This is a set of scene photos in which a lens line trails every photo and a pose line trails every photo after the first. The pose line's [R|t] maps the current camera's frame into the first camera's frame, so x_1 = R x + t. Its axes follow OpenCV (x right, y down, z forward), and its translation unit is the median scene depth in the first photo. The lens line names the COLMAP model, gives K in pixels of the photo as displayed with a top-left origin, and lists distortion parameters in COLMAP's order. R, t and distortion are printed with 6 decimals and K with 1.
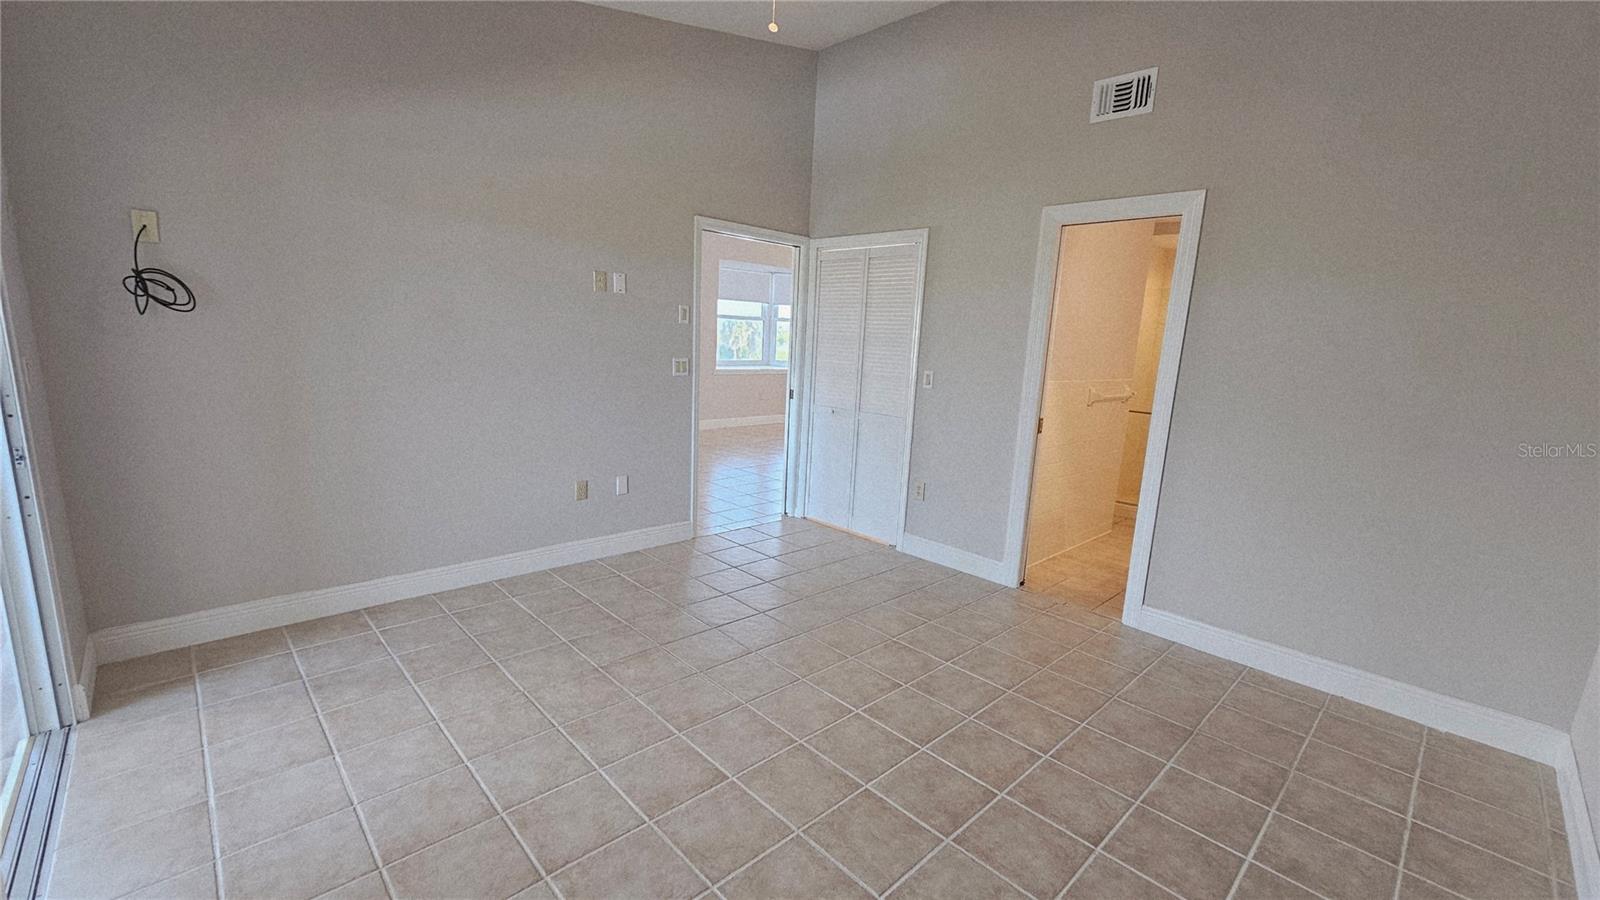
lens RADIAL K [[655.6, 0, 798.1], [0, 655.6, 461.9], [0, 0, 1]] dist [-0.002980, 0.000307]
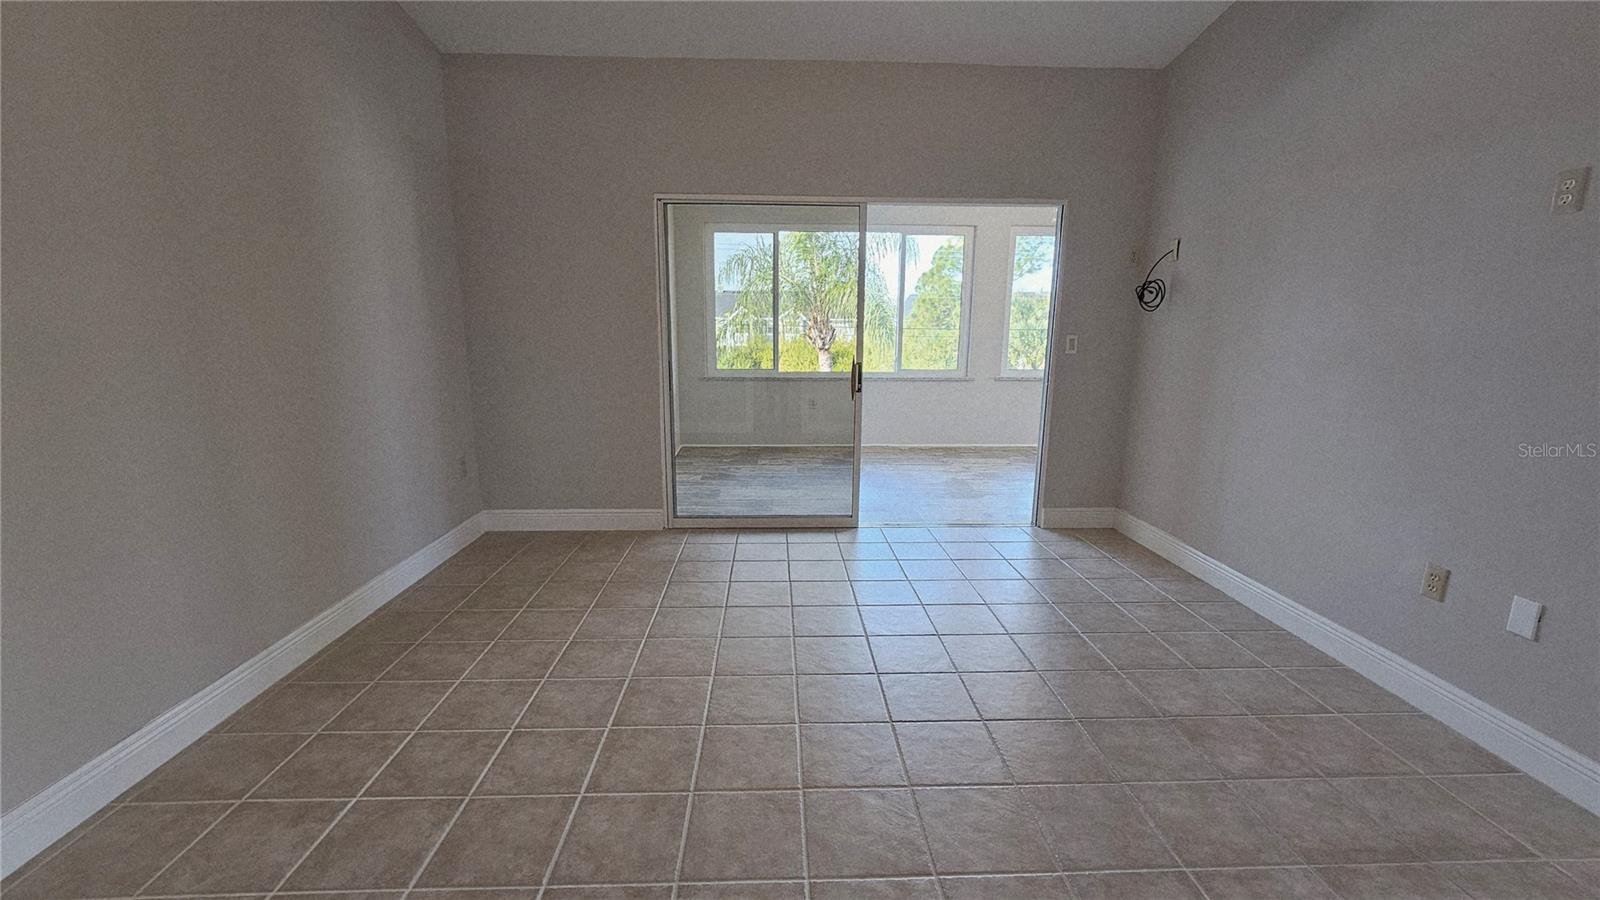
lens RADIAL K [[657.3, 0, 797.4], [0, 657.3, 462.1], [0, 0, 1]] dist [-0.001440, -0.000162]
pose [[-0.661887, 0.101132, -0.742750, 0.523342], [-0.180345, 0.940269, 0.288738, -0.140037], [0.727586, 0.325063, -0.604113, 1.068826]]
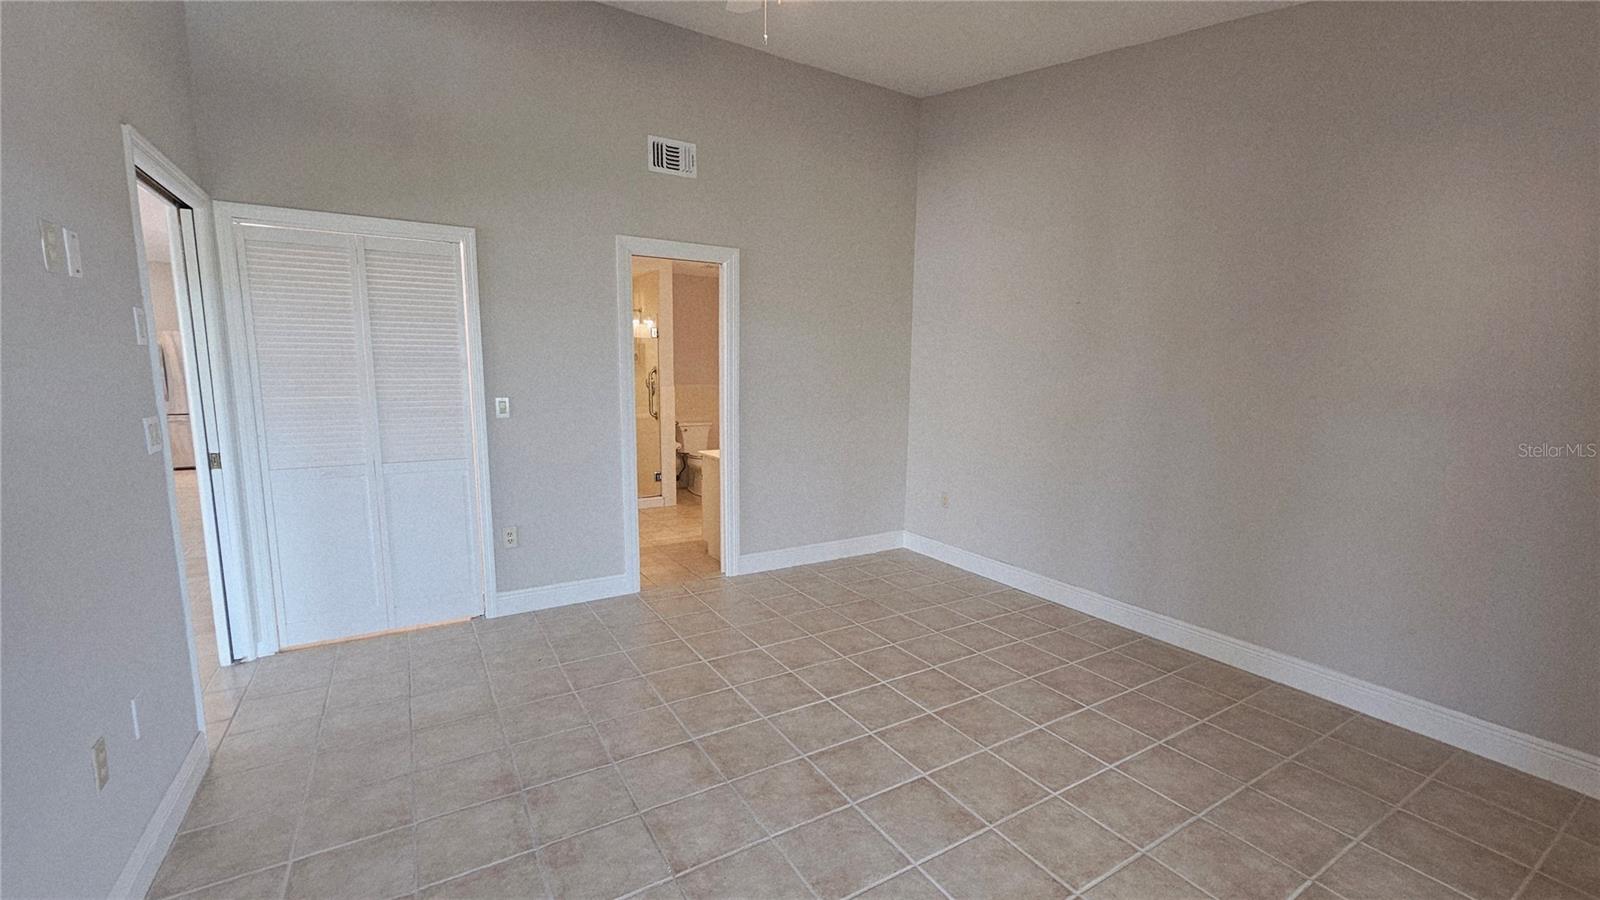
lens RADIAL K [[653.4, 0, 798.0], [0, 653.4, 461.7], [0, 0, 1]] dist [-0.001101, -0.000148]
pose [[0.218074, -0.181437, 0.958918, -0.693108], [0.185545, 0.972353, 0.141783, -0.135356], [-0.958132, 0.147003, 0.245710, 0.546245]]
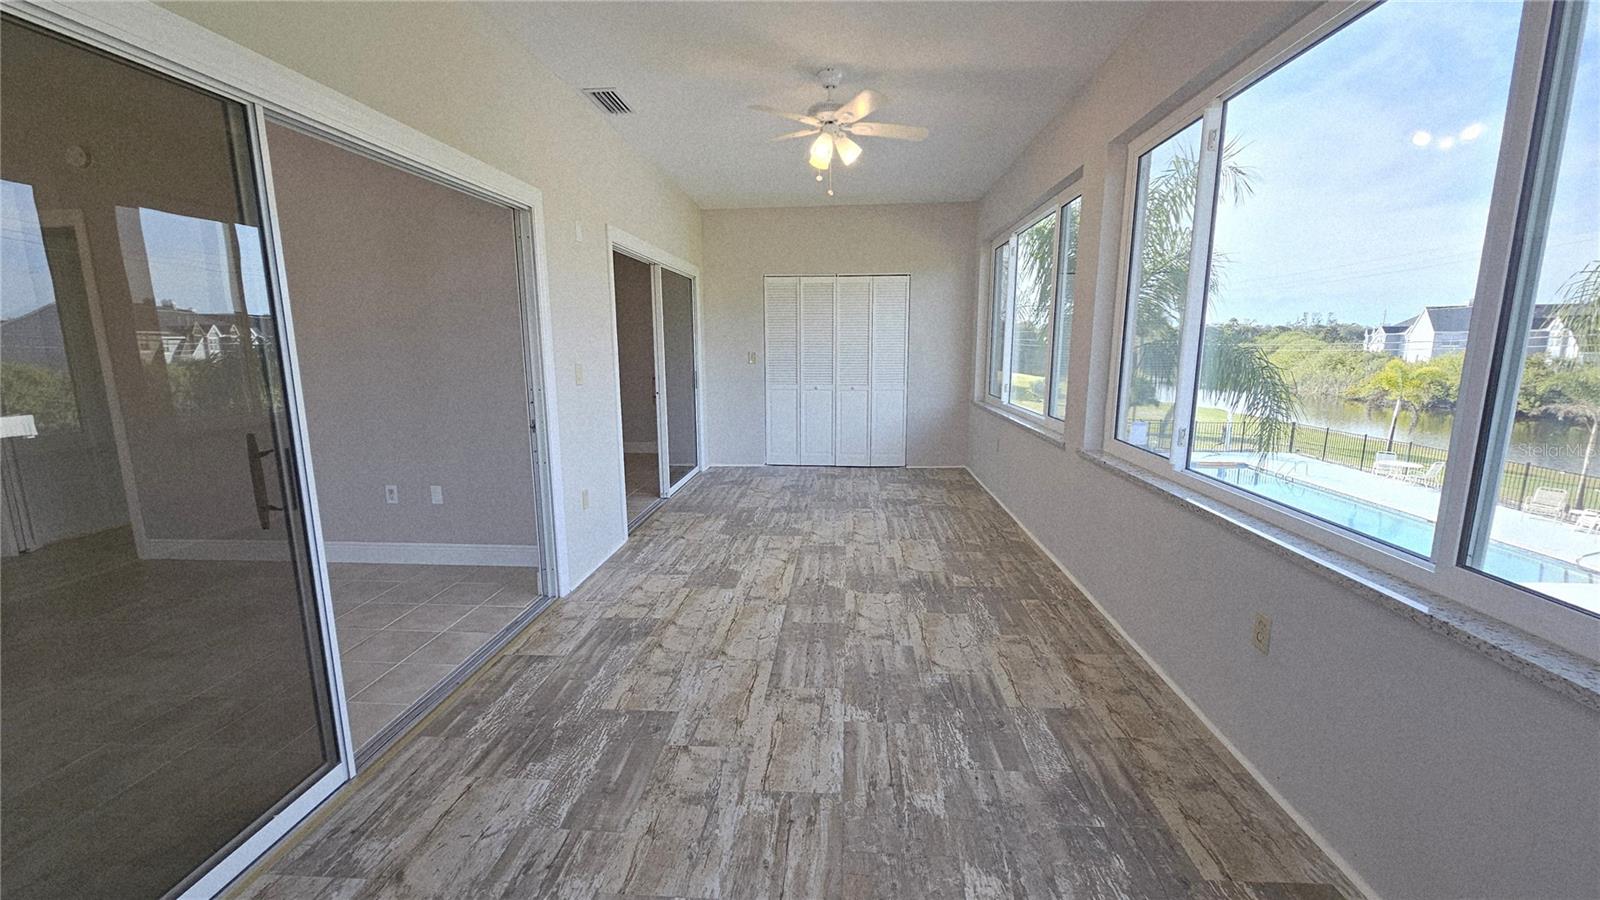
lens RADIAL K [[655.0, 0, 800.5], [0, 655.0, 460.7], [0, 0, 1]] dist [-0.002693, 0.000678]
pose [[-0.667293, -0.173187, 0.724380, -1.982487], [0.117636, 0.935874, 0.332117, -0.297645], [-0.735446, 0.306833, -0.604129, 1.168009]]
